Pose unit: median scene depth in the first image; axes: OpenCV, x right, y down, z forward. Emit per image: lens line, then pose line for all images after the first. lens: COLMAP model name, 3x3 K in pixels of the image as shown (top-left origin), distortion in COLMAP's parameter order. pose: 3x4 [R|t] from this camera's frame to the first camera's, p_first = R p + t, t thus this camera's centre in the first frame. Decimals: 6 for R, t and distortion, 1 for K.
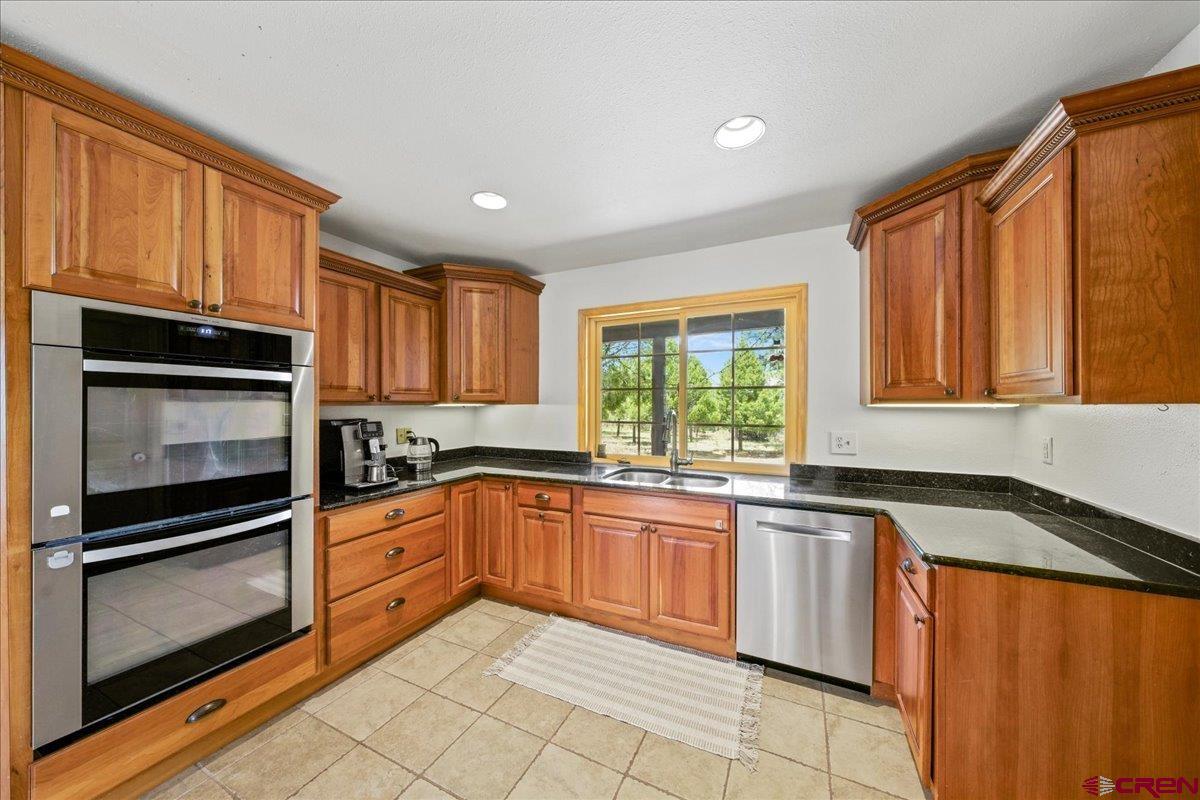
lens RADIAL K [[409.7, 0, 598.5], [0, 409.7, 404.2], [0, 0, 1]] dist [-0.000356, 0.000001]
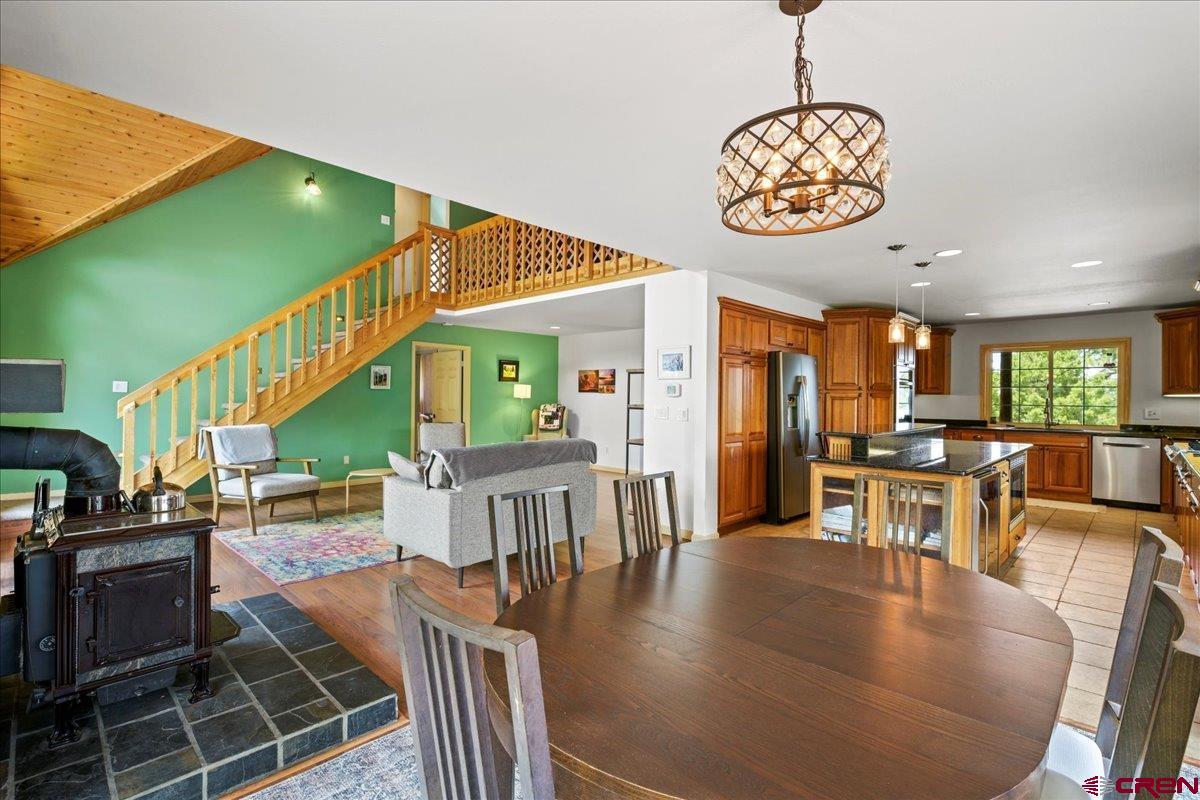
lens RADIAL K [[549.8, 0, 599.9], [0, 549.8, 395.7], [0, 0, 1]] dist [-0.000358, -0.000182]
pose [[0.947879, 0.006812, -0.318557, -1.312664], [-0.008757, 0.999951, -0.004674, 0.044493], [0.318509, 0.007220, 0.947892, -2.841092]]
